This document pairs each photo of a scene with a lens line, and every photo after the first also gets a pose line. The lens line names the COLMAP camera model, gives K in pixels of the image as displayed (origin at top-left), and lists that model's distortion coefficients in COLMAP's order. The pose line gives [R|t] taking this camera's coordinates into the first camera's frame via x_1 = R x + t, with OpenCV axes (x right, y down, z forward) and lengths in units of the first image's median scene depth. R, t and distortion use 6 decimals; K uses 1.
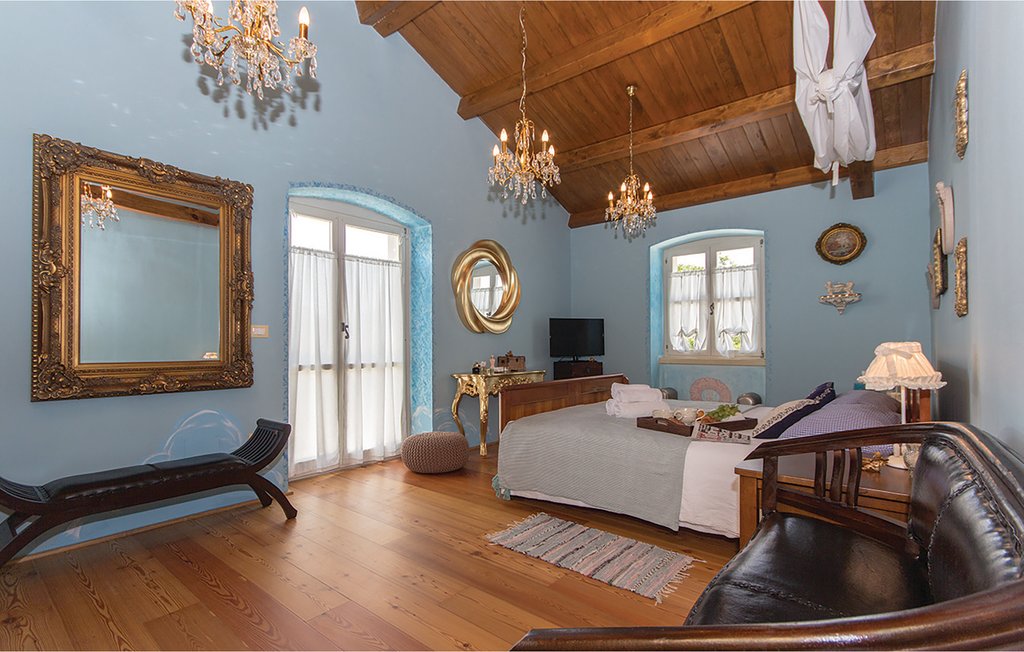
lens RADIAL K [[473.2, 0, 509.0], [0, 473.2, 337.5], [0, 0, 1]] dist [0.012897, 0.000165]
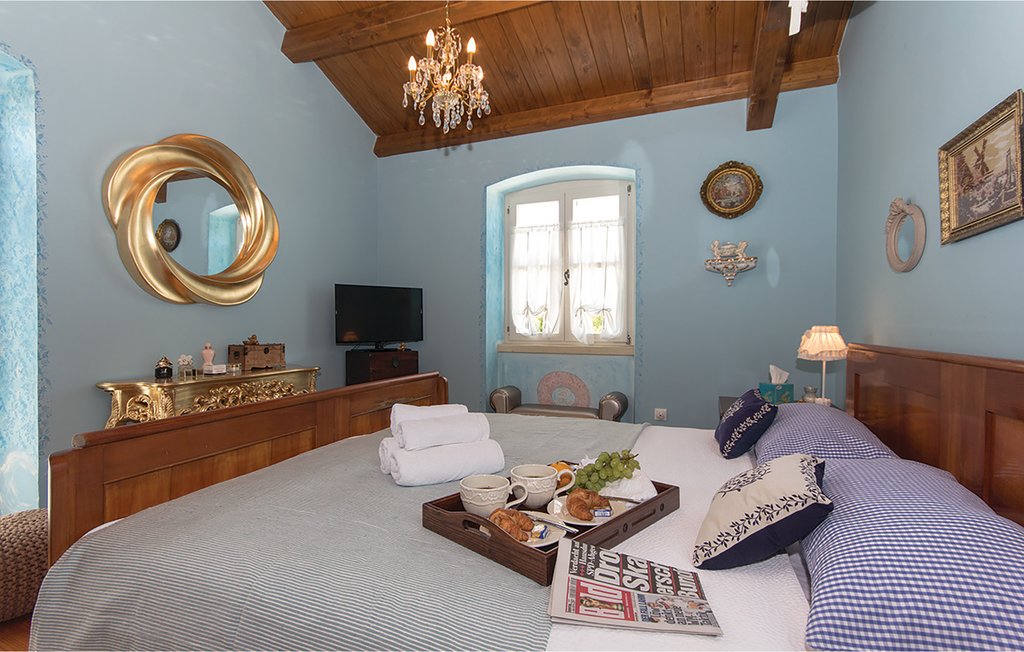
lens RADIAL K [[475.8, 0, 508.2], [0, 475.8, 323.9], [0, 0, 1]] dist [0.003375, 0.000309]
pose [[0.952637, 0.006381, 0.304042, 0.125521], [-0.009829, 0.999904, 0.009811, 0.005389], [-0.303950, -0.012334, 0.952608, 0.344256]]
